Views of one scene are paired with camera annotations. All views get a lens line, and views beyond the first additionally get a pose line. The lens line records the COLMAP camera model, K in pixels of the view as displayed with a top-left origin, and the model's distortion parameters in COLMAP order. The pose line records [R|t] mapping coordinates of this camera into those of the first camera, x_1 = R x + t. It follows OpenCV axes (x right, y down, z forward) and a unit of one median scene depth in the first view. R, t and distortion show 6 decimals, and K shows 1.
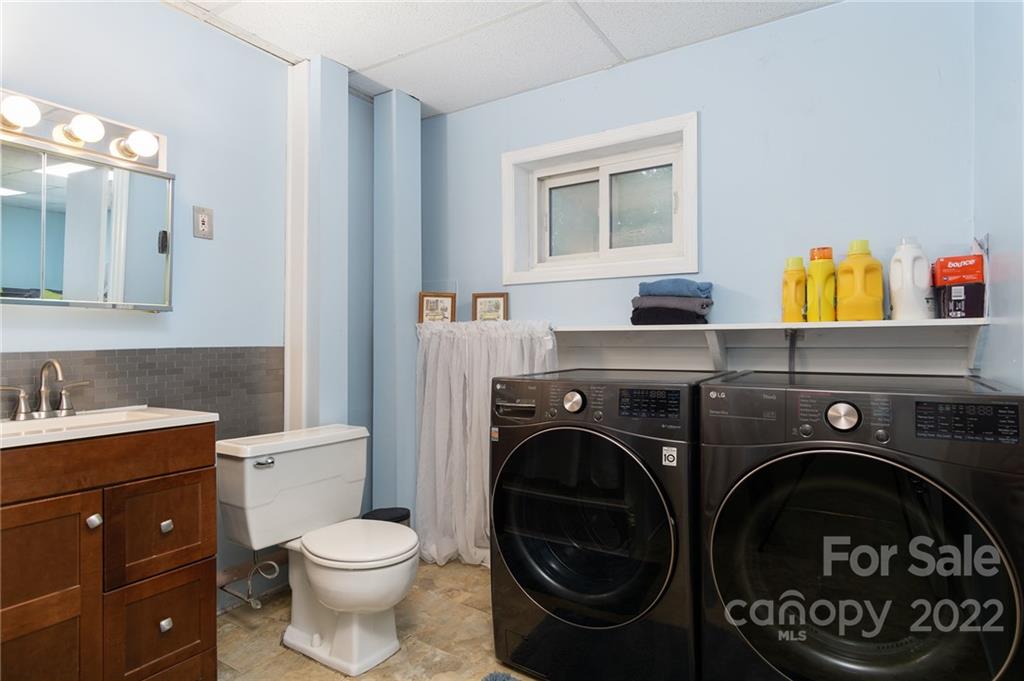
lens RADIAL K [[540.2, 0, 513.7], [0, 540.2, 338.5], [0, 0, 1]] dist [0.002479, 0.000739]
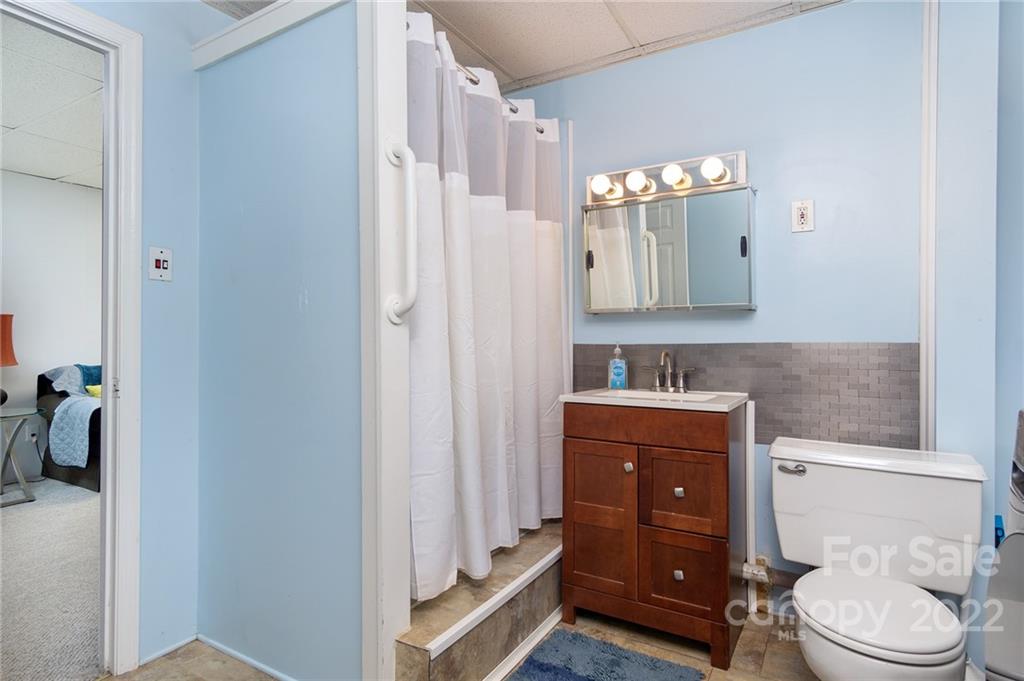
lens RADIAL K [[540.2, 0, 513.7], [0, 540.2, 338.5], [0, 0, 1]] dist [0.002479, 0.000739]
pose [[0.034946, 0.002505, -0.999386, 0.490697], [0.004539, 0.999986, 0.002665, 0.004978], [0.999379, -0.004629, 0.034934, 0.553932]]
